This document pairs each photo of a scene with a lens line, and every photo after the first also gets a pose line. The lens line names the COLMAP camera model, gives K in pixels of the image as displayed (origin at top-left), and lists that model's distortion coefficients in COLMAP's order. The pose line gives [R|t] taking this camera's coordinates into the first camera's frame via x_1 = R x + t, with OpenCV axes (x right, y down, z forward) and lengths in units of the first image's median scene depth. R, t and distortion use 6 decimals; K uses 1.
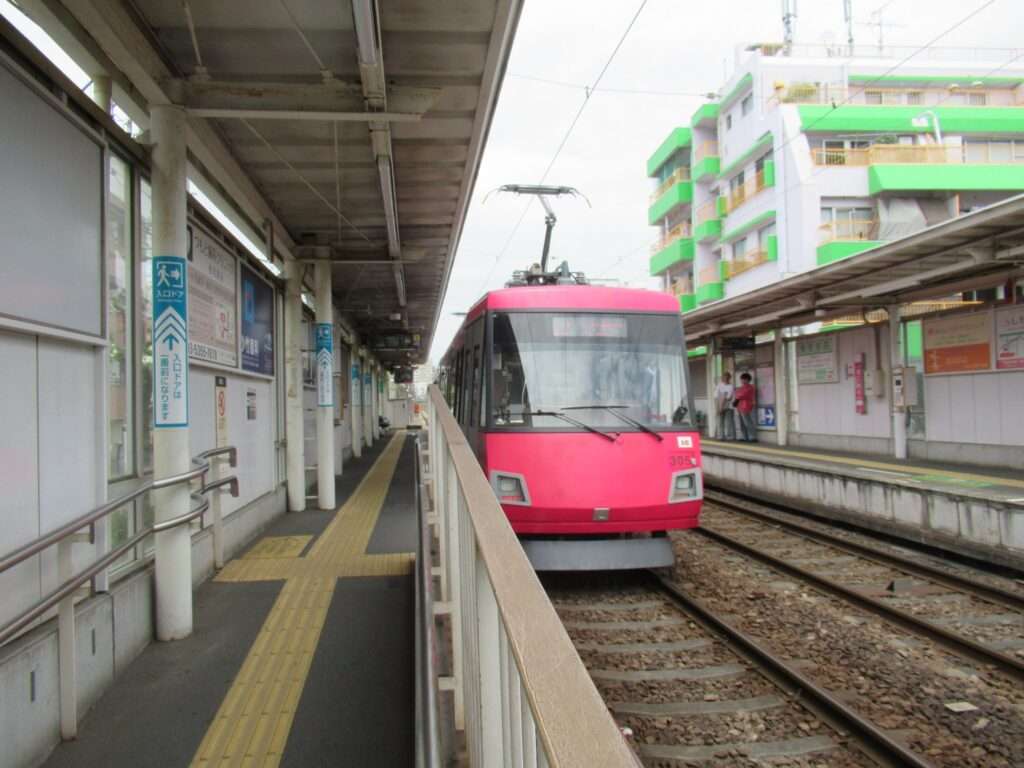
lens RADIAL K [[765.7, 0, 512.0], [0, 765.7, 384.0], [0, 0, 1]] dist [-0.001371, 0.000863]
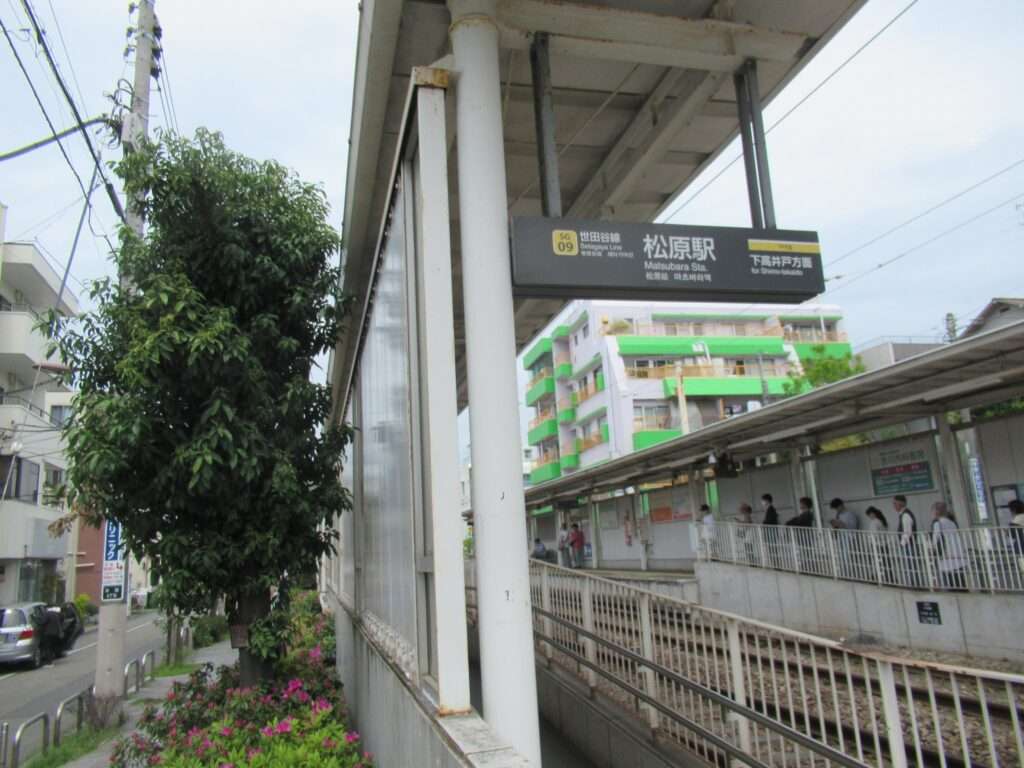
lens RADIAL K [[765.7, 0, 512.0], [0, 765.7, 384.0], [0, 0, 1]] dist [-0.001371, 0.000863]
pose [[0.991398, -0.003512, 0.130838, -0.018891], [0.028817, 0.980966, -0.192027, 0.002113], [-0.127673, 0.194146, 0.972629, -0.384878]]
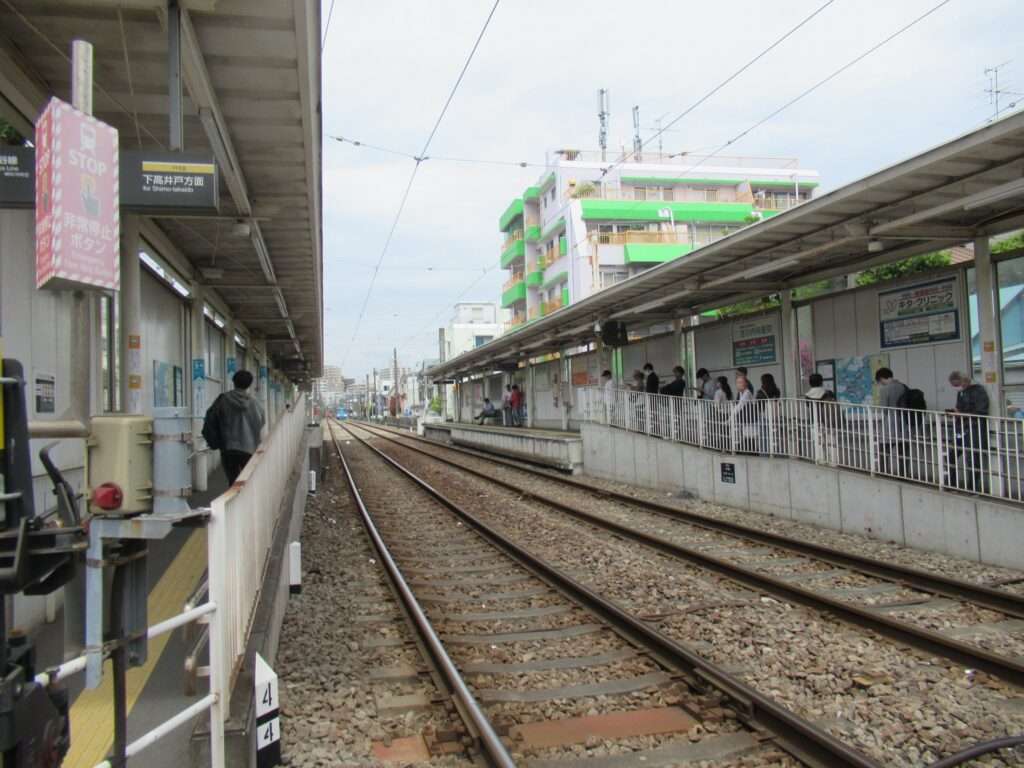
lens RADIAL K [[765.7, 0, 512.0], [0, 765.7, 384.0], [0, 0, 1]] dist [-0.001371, 0.000863]
pose [[0.993279, -0.002362, 0.115725, 0.072396], [0.003737, 0.999925, -0.011668, 0.002314], [-0.115688, 0.012022, 0.993213, -0.423942]]
